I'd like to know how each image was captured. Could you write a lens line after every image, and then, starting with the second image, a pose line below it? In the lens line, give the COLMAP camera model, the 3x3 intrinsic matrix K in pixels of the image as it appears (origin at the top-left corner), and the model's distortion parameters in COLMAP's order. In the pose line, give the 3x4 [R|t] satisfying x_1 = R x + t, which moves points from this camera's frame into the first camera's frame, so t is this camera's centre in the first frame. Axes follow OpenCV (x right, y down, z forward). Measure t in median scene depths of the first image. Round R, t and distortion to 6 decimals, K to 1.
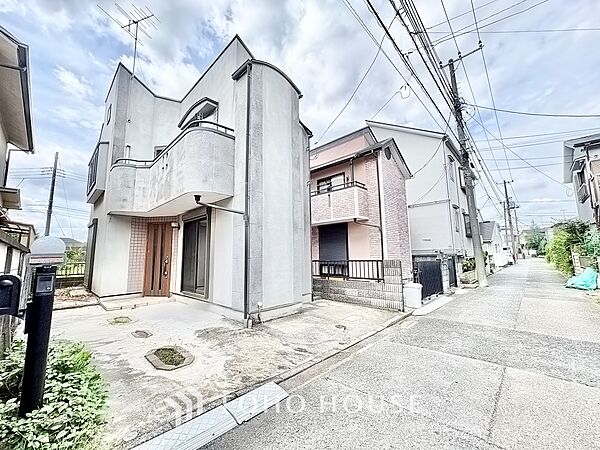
lens RADIAL K [[236.9, 0, 300.3], [0, 236.9, 224.5], [0, 0, 1]] dist [0.002276, -0.000668]
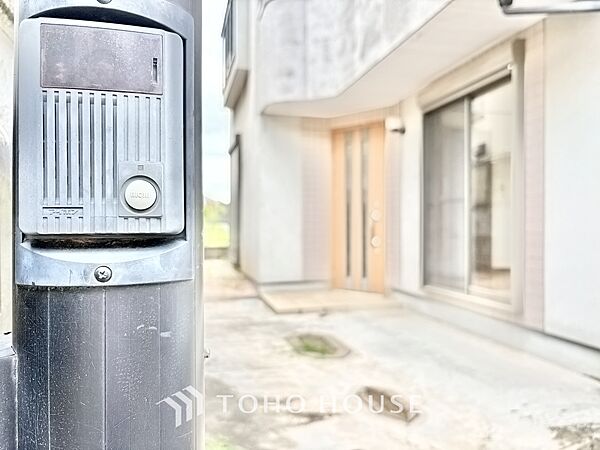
lens RADIAL K [[457.8, 0, 304.4], [0, 457.8, 225.8], [0, 0, 1]] dist [-0.037450, 0.007737]
pose [[0.850677, 0.019218, -0.525337, -0.262409], [0.051989, 0.991357, 0.120451, 0.075842], [0.523112, -0.129776, 0.842325, 0.257677]]
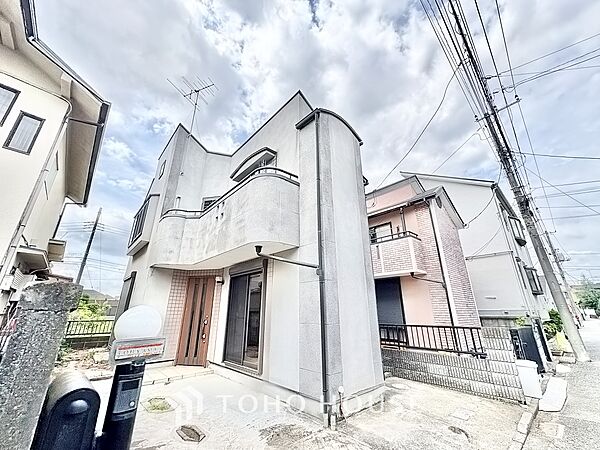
lens RADIAL K [[236.9, 0, 300.5], [0, 236.9, 225.7], [0, 0, 1]] dist [0.002276, -0.000668]
pose [[0.997635, -0.009103, -0.068124, -0.165770], [-0.005665, 0.976926, -0.213504, -0.007042], [0.068496, 0.213385, 0.974564, 0.103215]]
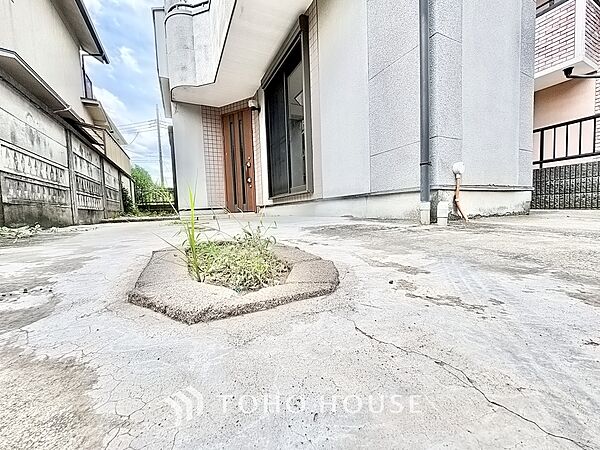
lens RADIAL K [[236.9, 0, 304.6], [0, 236.9, 224.0], [0, 0, 1]] dist [0.002276, -0.000668]
pose [[0.948067, 0.000549, -0.318069, -0.191684], [0.061222, 0.980984, 0.184180, 0.229570], [0.312122, -0.194088, 0.930005, 0.383485]]
